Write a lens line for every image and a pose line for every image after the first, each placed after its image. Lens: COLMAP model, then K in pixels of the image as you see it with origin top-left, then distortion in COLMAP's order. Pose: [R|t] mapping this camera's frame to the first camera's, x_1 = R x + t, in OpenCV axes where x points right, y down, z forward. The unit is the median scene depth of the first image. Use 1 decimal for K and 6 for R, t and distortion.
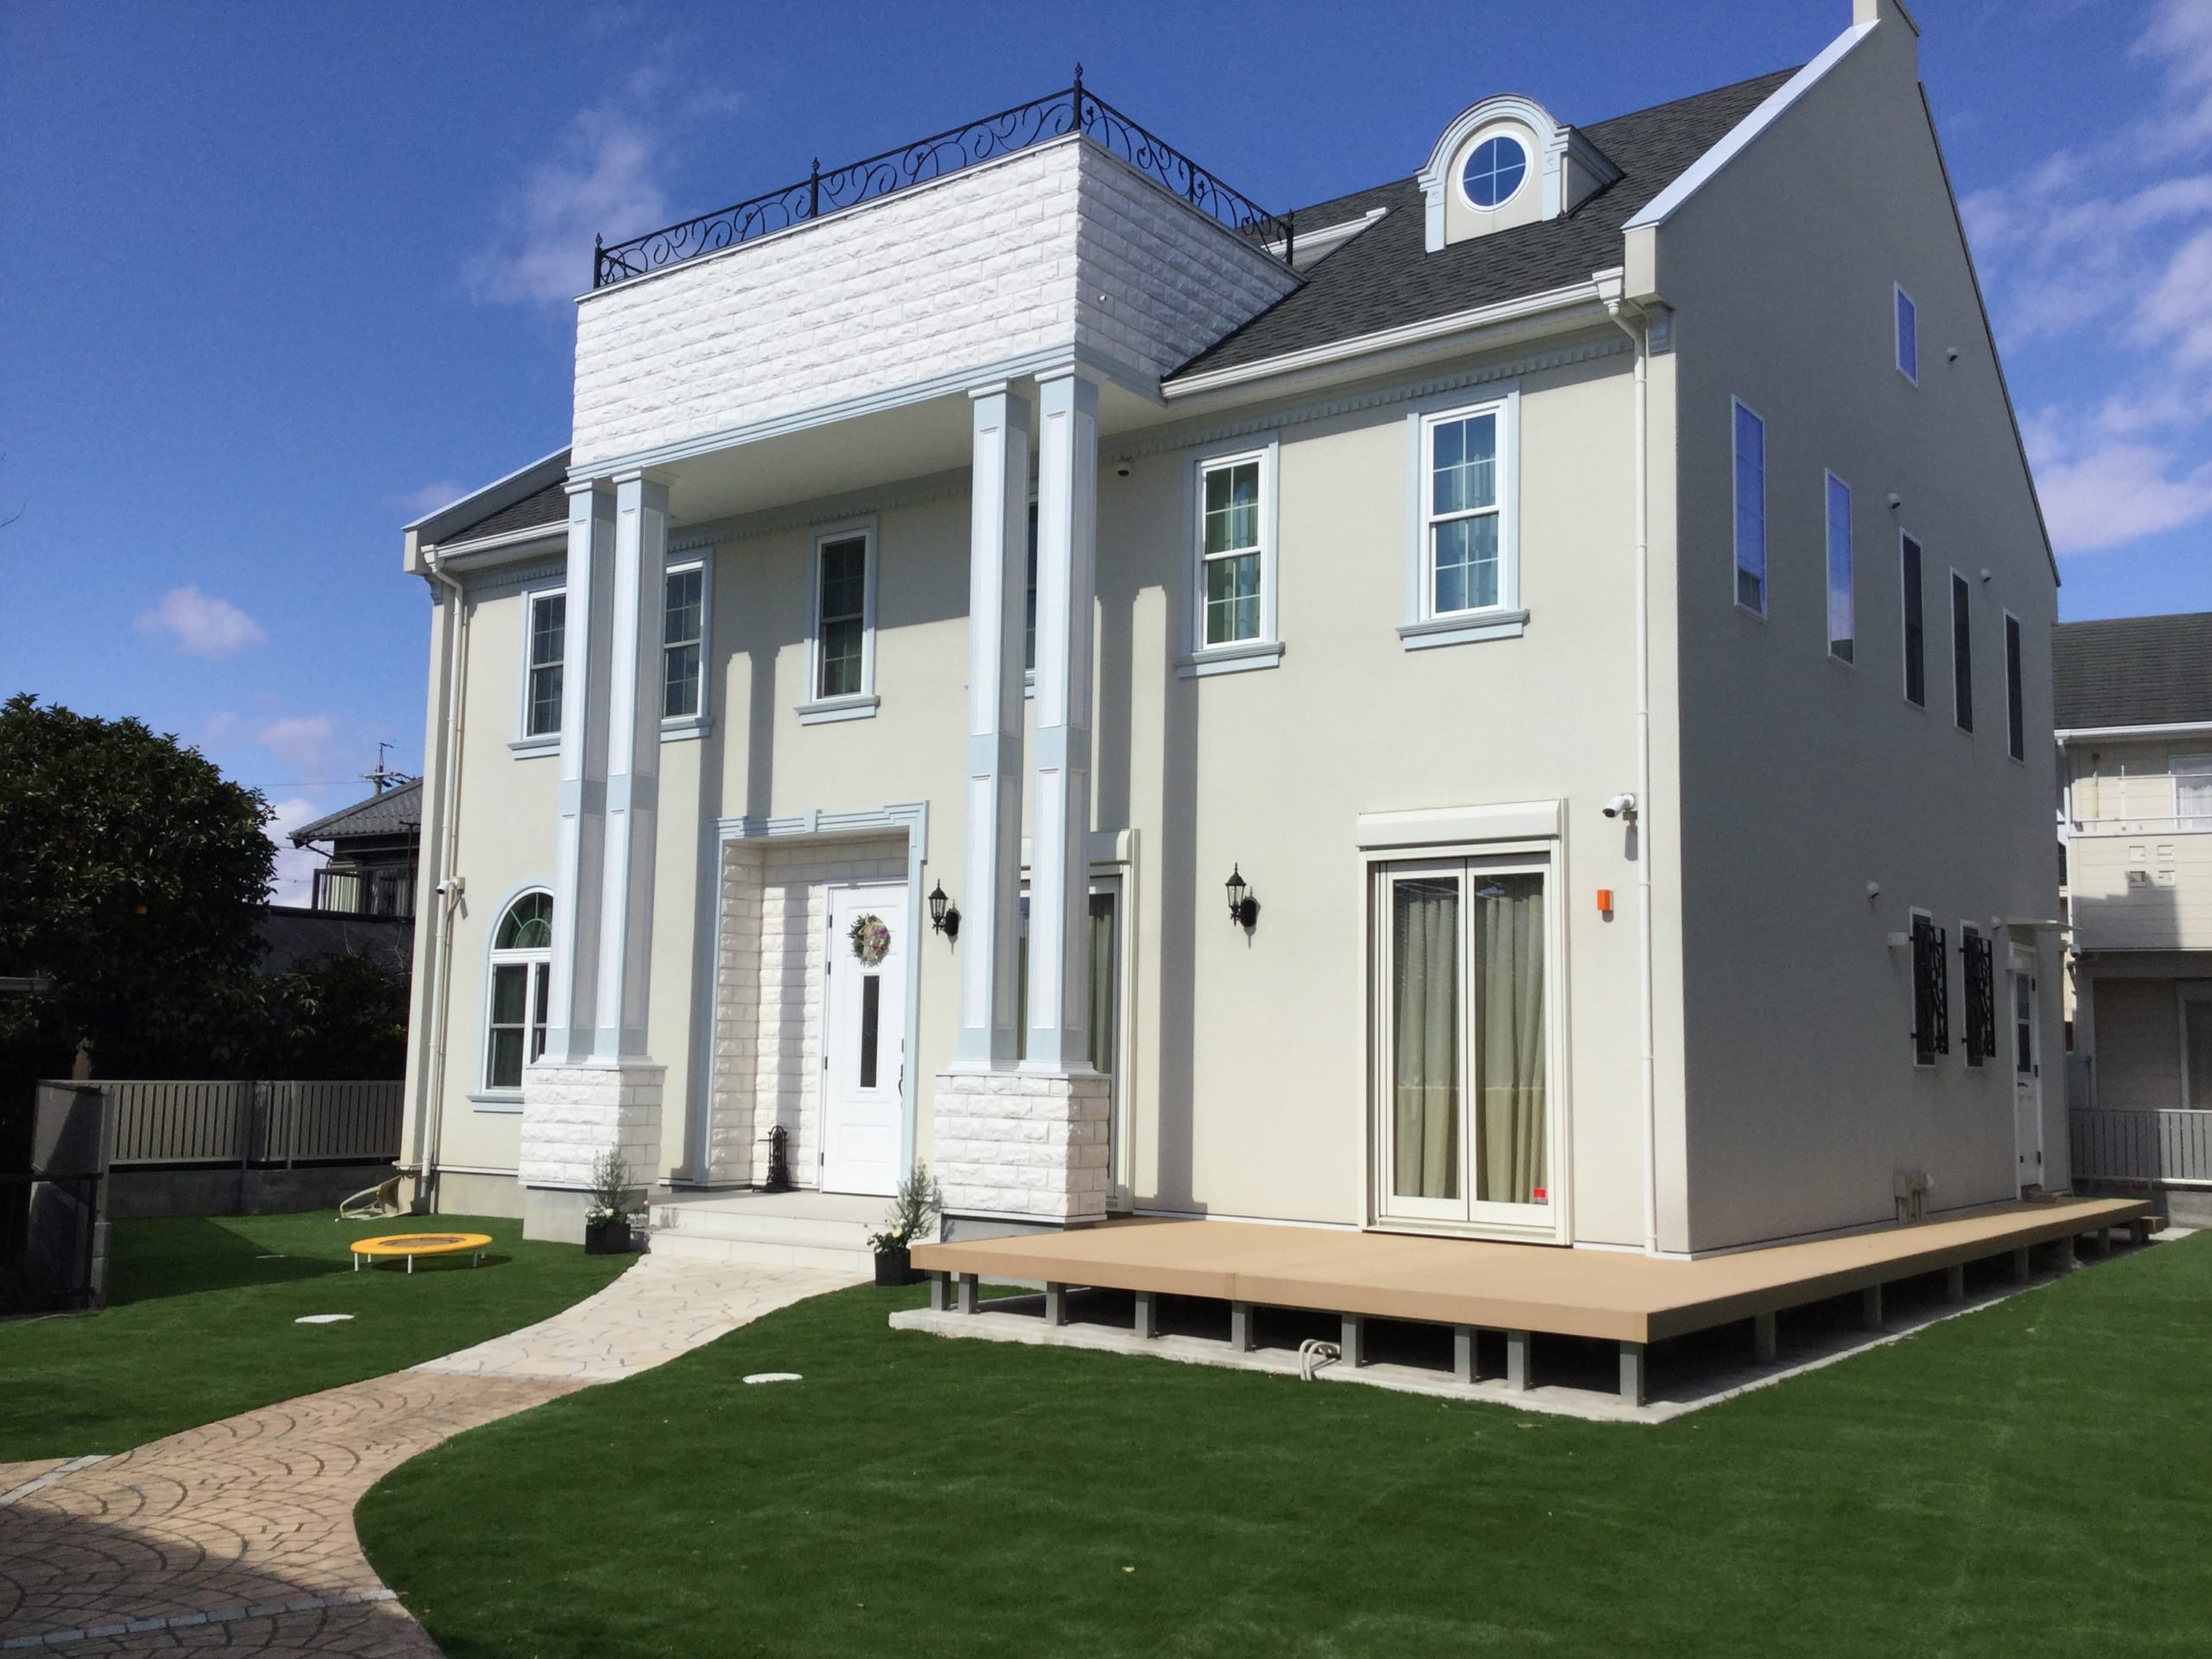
lens RADIAL K [[2001.9, 0, 1108.5], [0, 2001.9, 837.8], [0, 0, 1]] dist [0.074180, 0.000000]
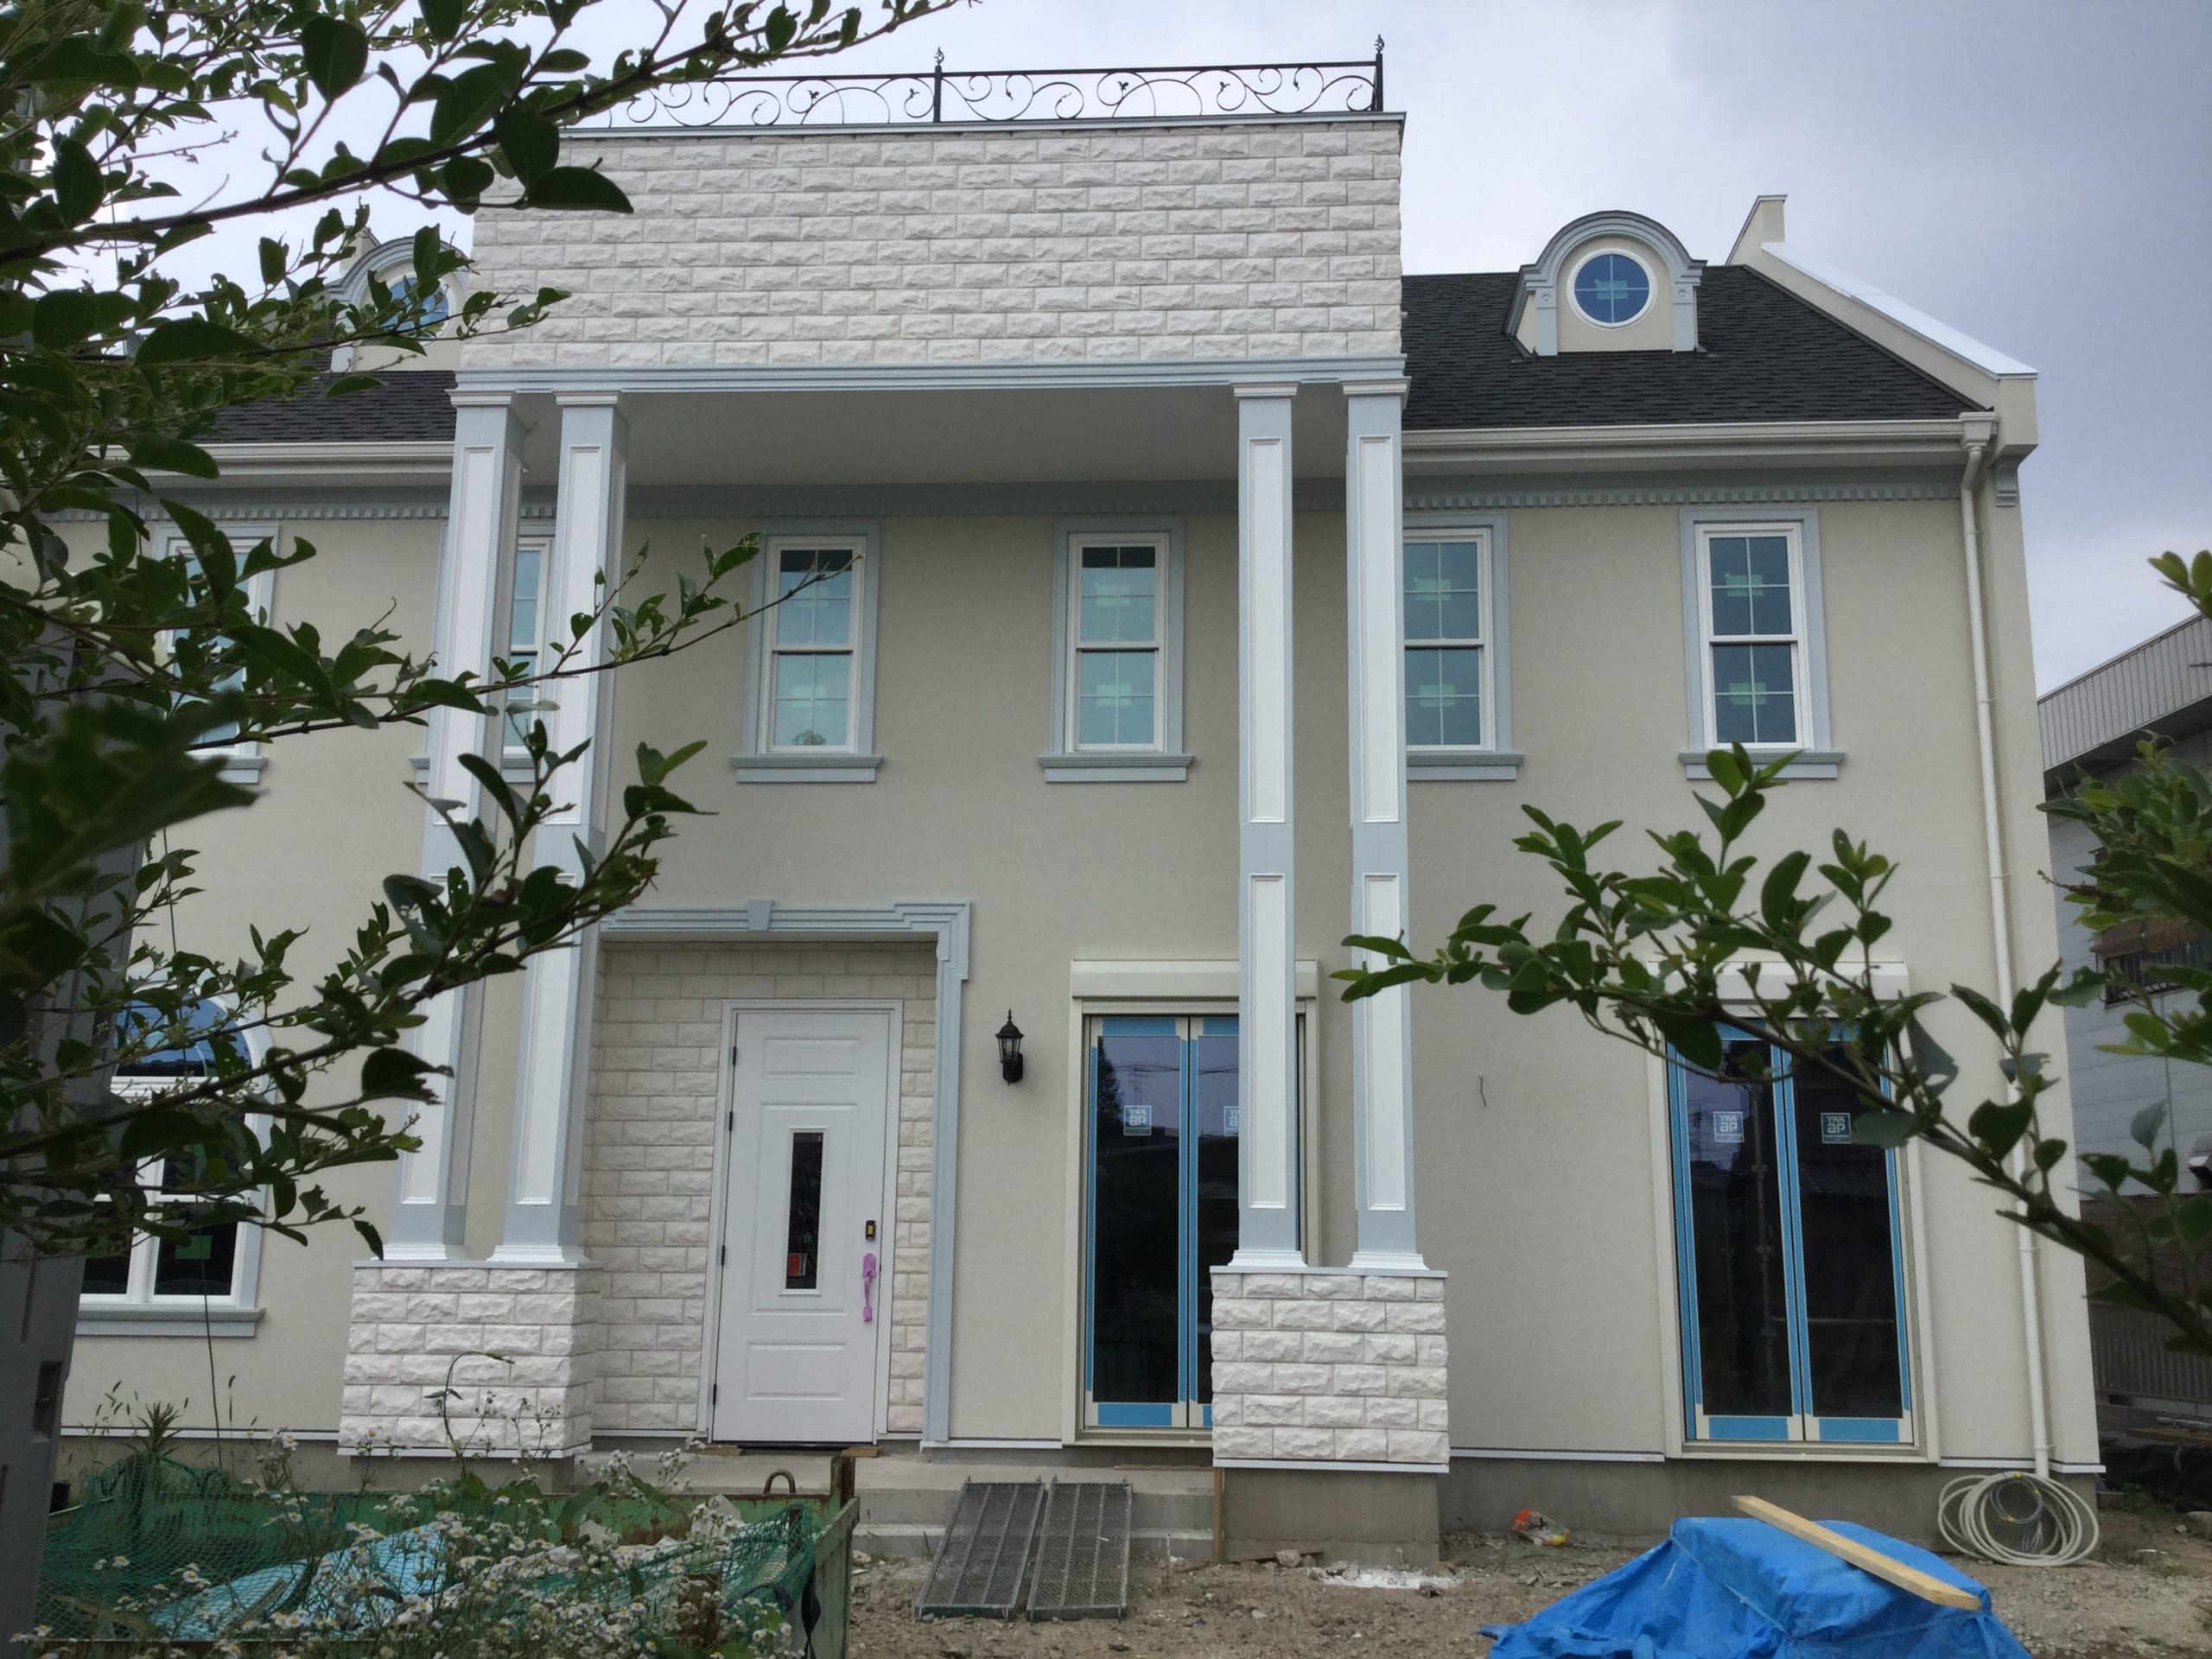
lens RADIAL K [[2001.9, 0, 1106.6], [0, 2001.9, 822.0], [0, 0, 1]] dist [0.074180, 0.000000]
pose [[0.838644, 0.109212, 0.533619, -0.497819], [-0.060208, 0.992276, -0.108459, 0.033870], [-0.541342, 0.058830, 0.838742, 0.365980]]
